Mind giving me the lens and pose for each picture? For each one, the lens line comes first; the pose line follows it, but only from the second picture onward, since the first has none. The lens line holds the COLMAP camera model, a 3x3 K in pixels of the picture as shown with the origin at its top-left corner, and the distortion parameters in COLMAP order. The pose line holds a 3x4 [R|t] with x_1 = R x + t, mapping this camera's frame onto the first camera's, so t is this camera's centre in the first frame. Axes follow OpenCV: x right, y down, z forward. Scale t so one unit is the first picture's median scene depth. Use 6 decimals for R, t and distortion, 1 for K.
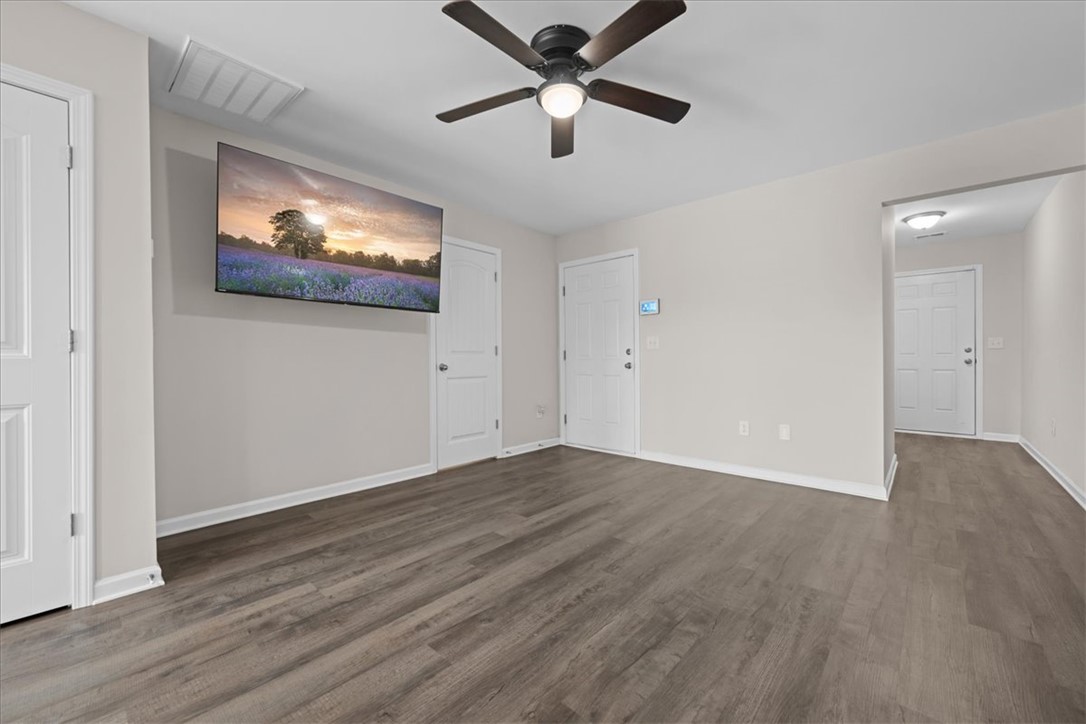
lens RADIAL K [[427.5, 0, 542.7], [0, 427.5, 356.6], [0, 0, 1]] dist [0.001372, 0.000218]
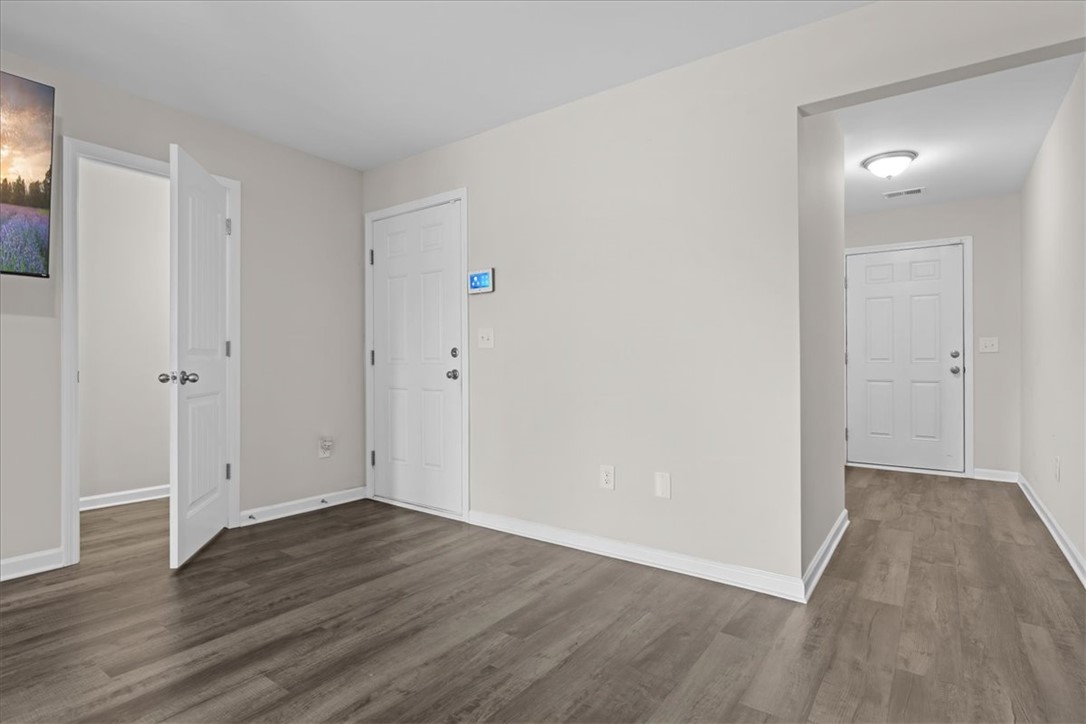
lens RADIAL K [[538.2, 0, 542.8], [0, 538.2, 356.2], [0, 0, 1]] dist [0.003049, -0.000698]
pose [[0.994822, 0.007058, 0.101390, 0.254863], [-0.006002, 0.999925, -0.010720, 0.001870], [-0.101458, 0.010056, 0.994789, 0.201127]]
